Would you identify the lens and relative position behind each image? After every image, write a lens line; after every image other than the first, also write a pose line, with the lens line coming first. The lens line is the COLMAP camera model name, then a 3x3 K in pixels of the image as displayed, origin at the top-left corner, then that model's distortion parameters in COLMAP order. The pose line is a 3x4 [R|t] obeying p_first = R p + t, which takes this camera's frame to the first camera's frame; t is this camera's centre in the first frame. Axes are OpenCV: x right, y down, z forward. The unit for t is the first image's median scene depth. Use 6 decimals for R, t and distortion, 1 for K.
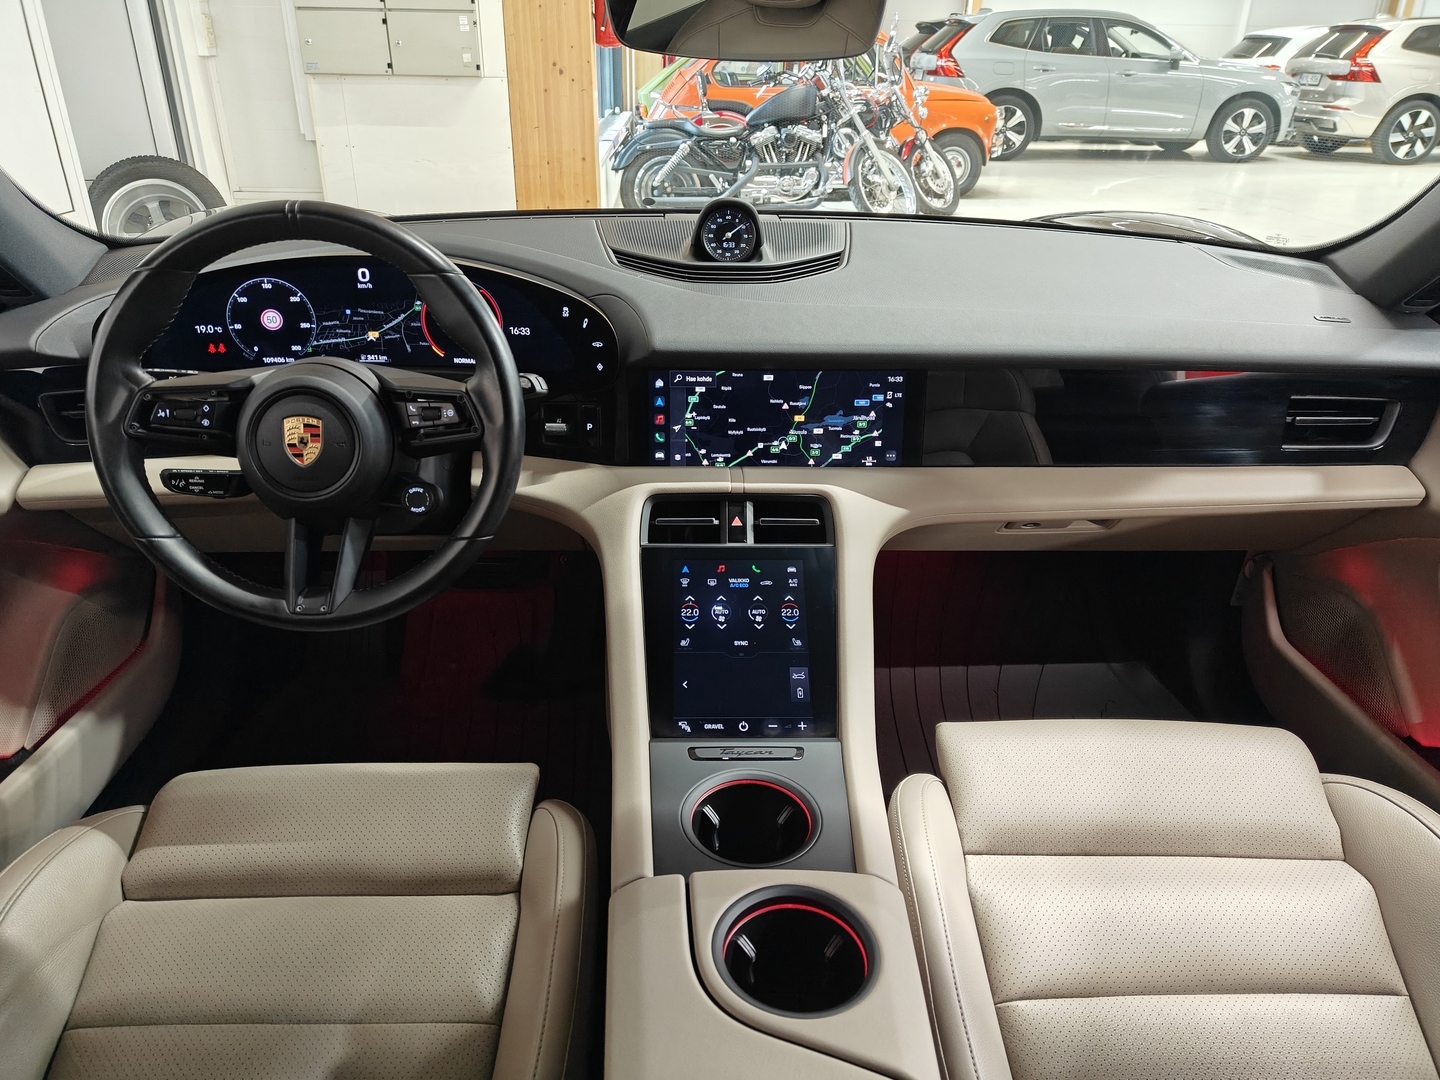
lens RADIAL K [[1012.1, 0, 711.9], [0, 1012.1, 540.5], [0, 0, 1]] dist [0.025227, -0.026247]
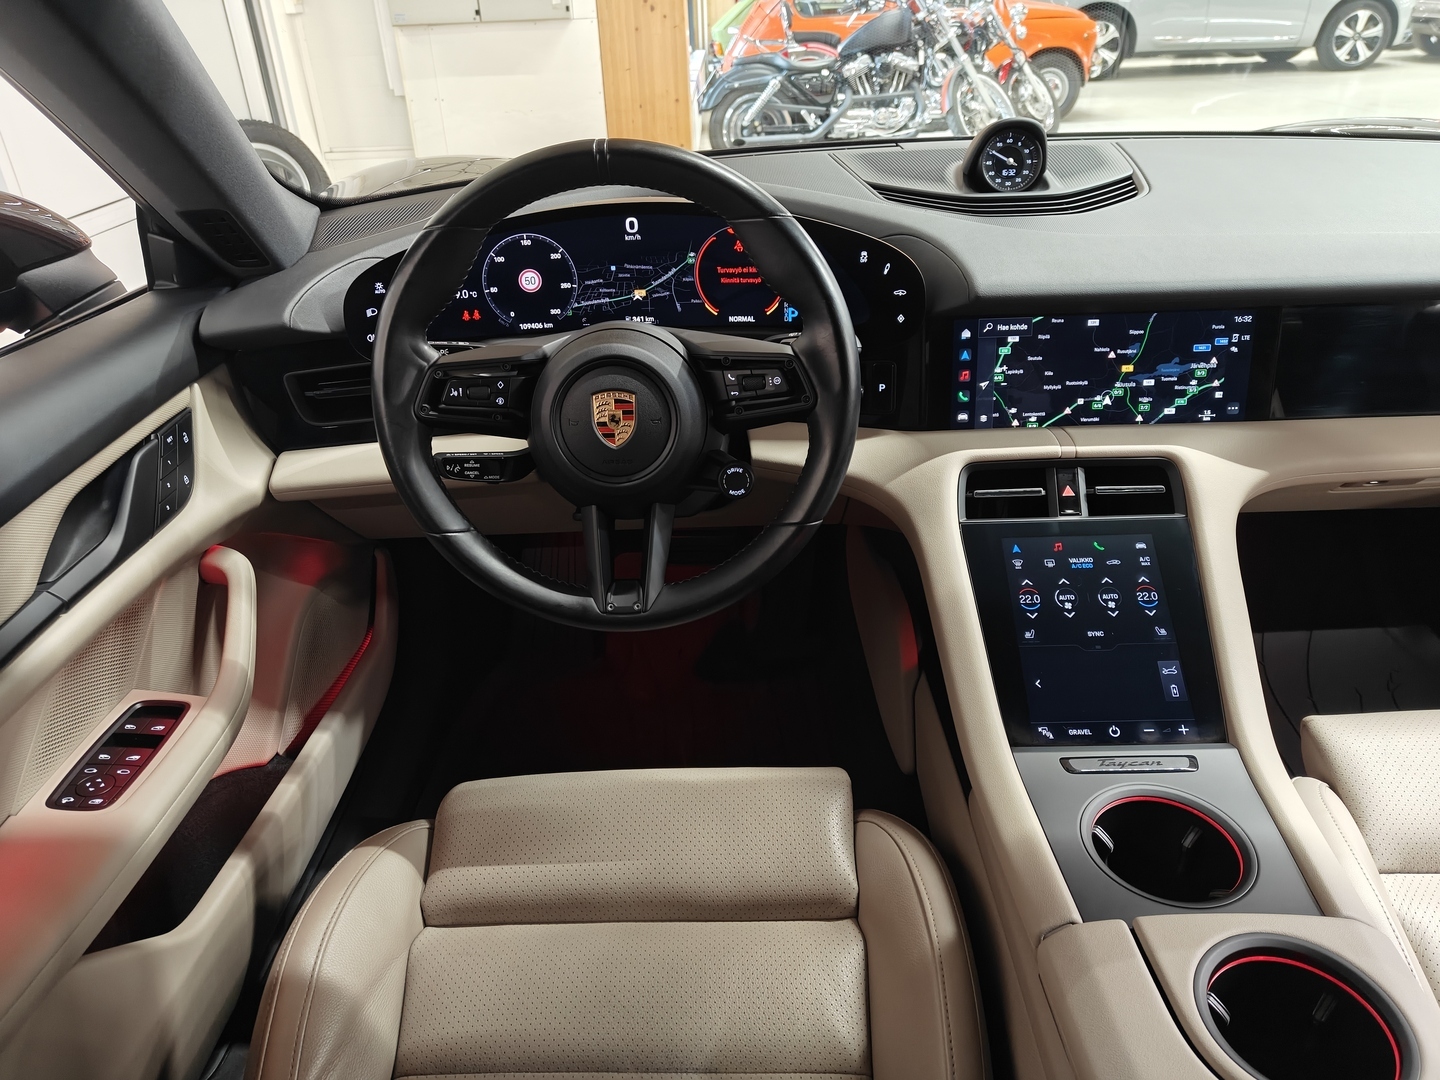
lens RADIAL K [[1016.2, 0, 720.0], [0, 1016.2, 540.0], [0, 0, 1]] dist [0.025316, -0.025330]
pose [[0.997770, -0.026372, -0.061313, -0.209869], [0.029327, 0.998426, 0.047796, -0.026339], [0.059956, -0.049488, 0.996974, 0.101125]]
